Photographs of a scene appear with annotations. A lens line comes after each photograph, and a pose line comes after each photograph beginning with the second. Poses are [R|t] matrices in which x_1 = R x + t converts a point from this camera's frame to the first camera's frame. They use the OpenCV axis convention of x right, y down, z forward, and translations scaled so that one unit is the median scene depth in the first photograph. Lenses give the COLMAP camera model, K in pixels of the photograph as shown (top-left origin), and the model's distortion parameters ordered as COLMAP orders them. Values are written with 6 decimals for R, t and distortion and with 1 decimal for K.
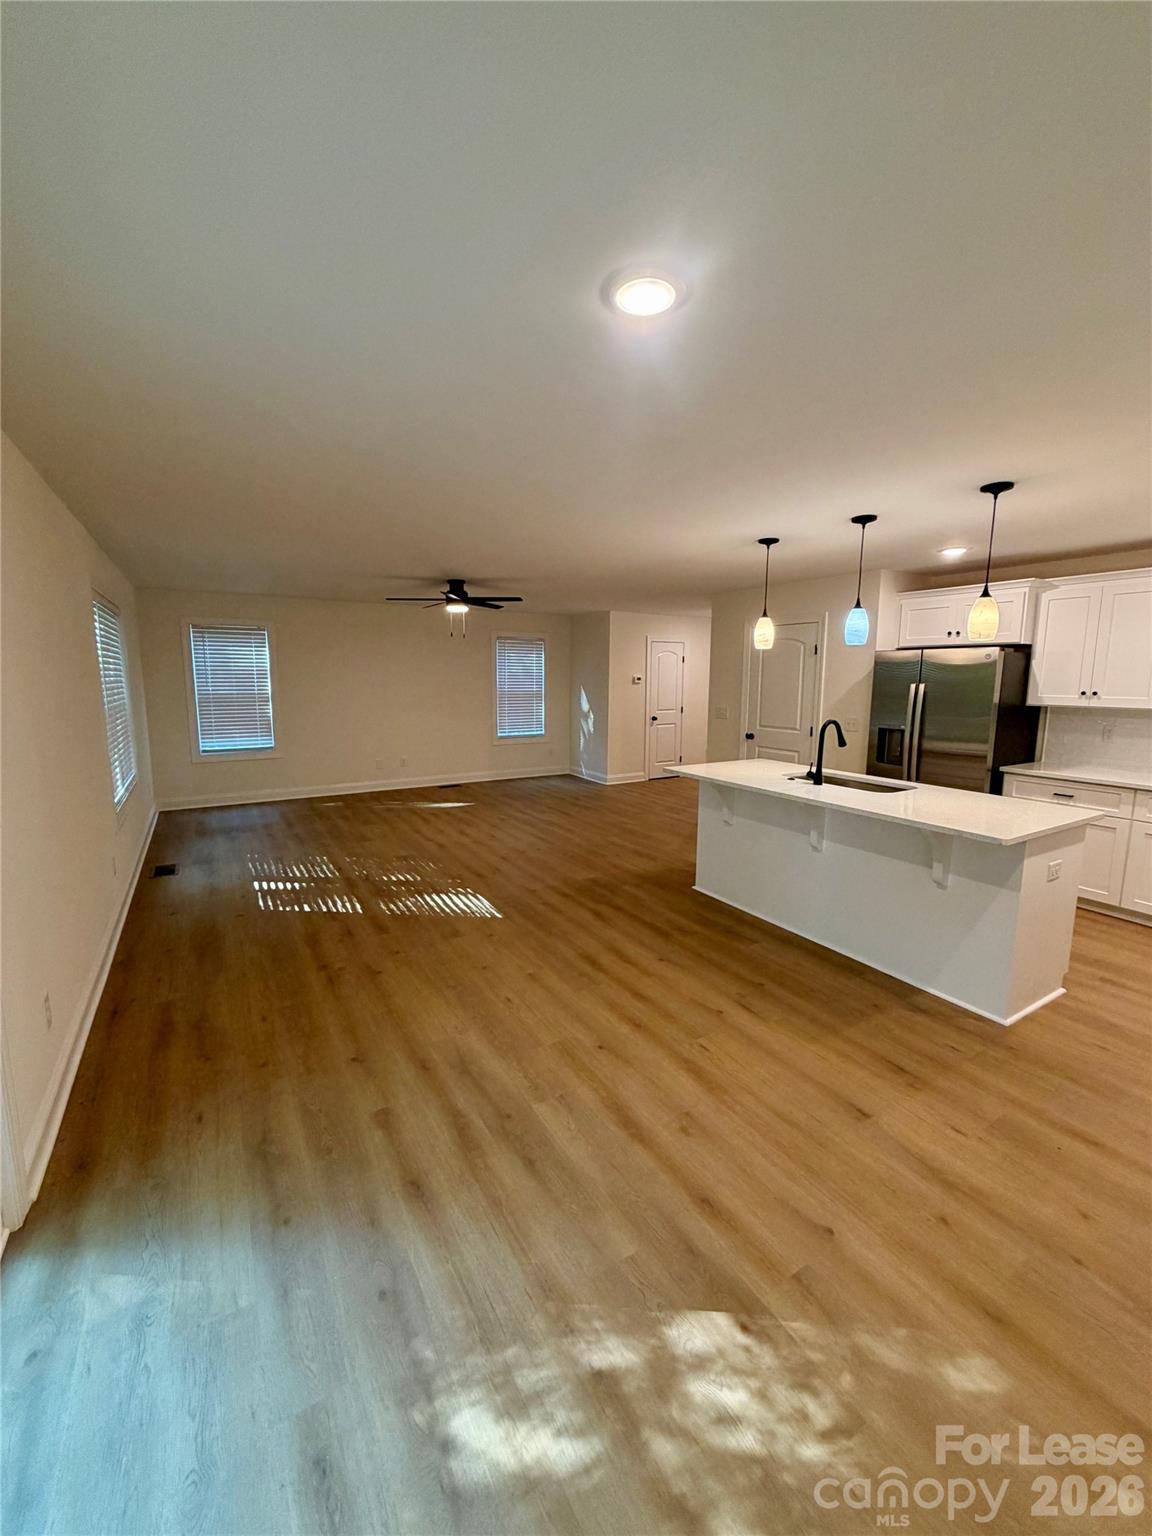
lens RADIAL K [[614.2, 0, 578.4], [0, 614.2, 771.0], [0, 0, 1]] dist [-0.000875, -0.000612]
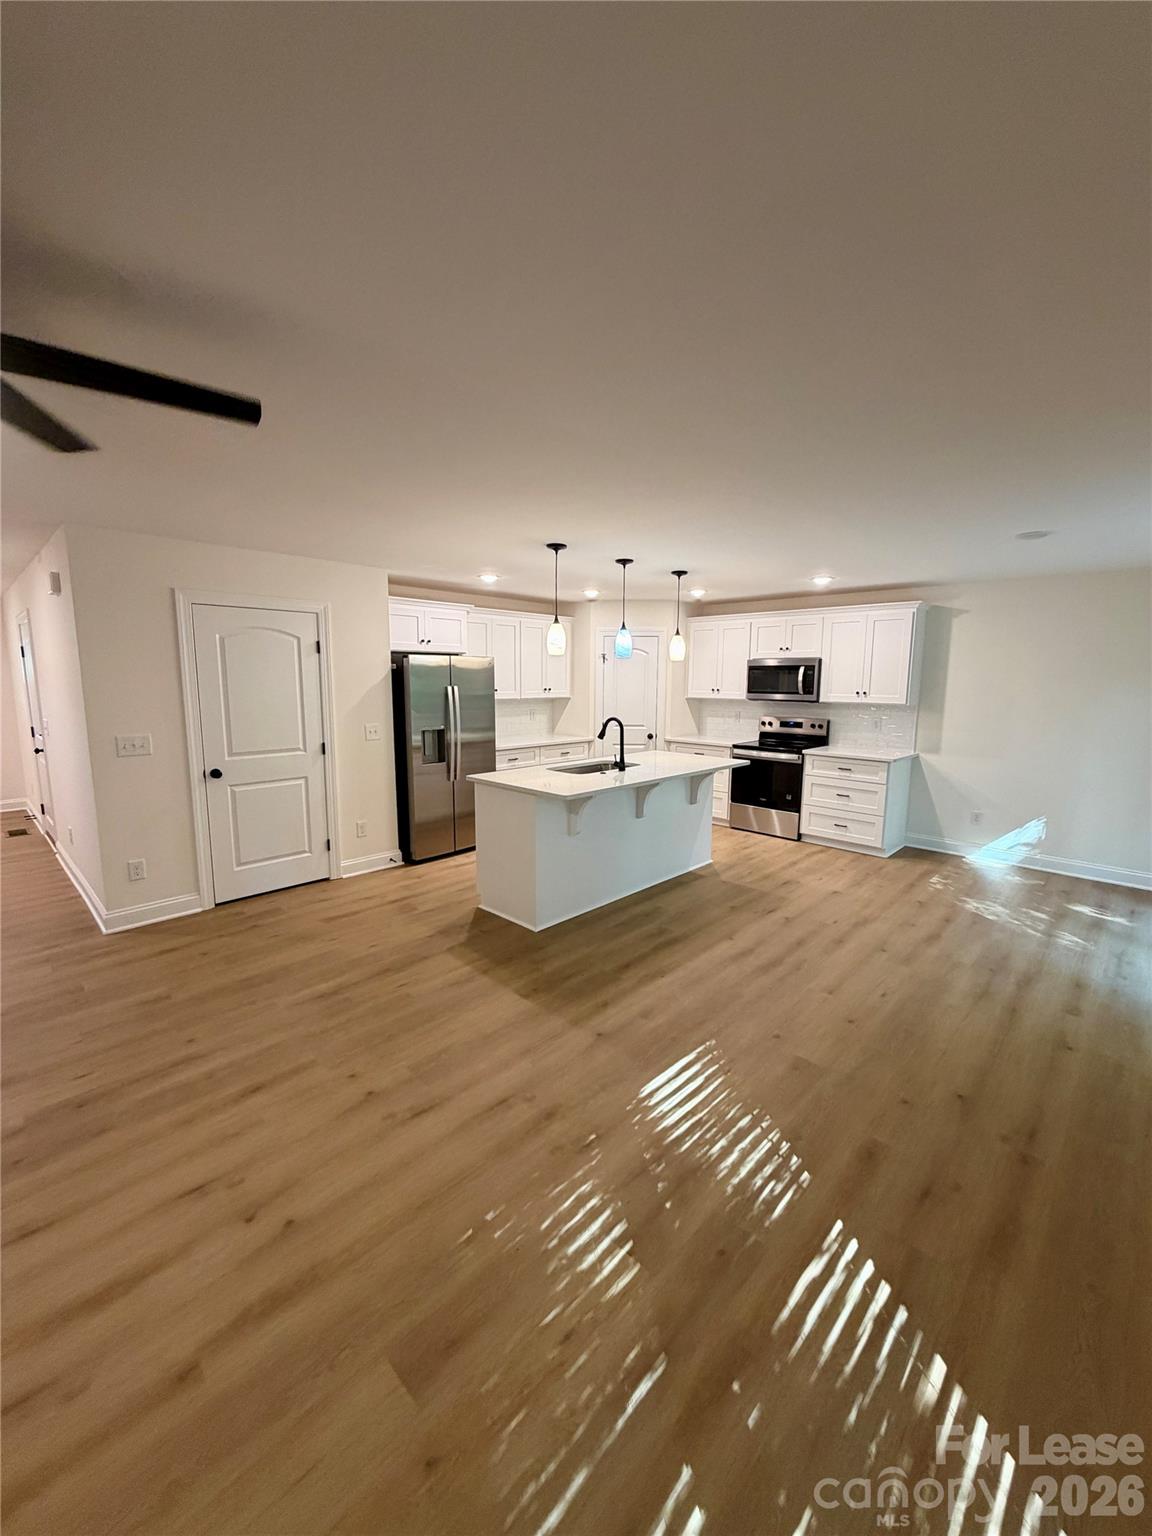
lens RADIAL K [[614.2, 0, 576.2], [0, 614.2, 759.7], [0, 0, 1]] dist [-0.000875, -0.000612]
pose [[-0.255586, -0.141062, 0.956440, -0.831982], [0.141194, 0.973244, 0.181272, -0.256762], [-0.956420, 0.181374, -0.228831, 1.494667]]
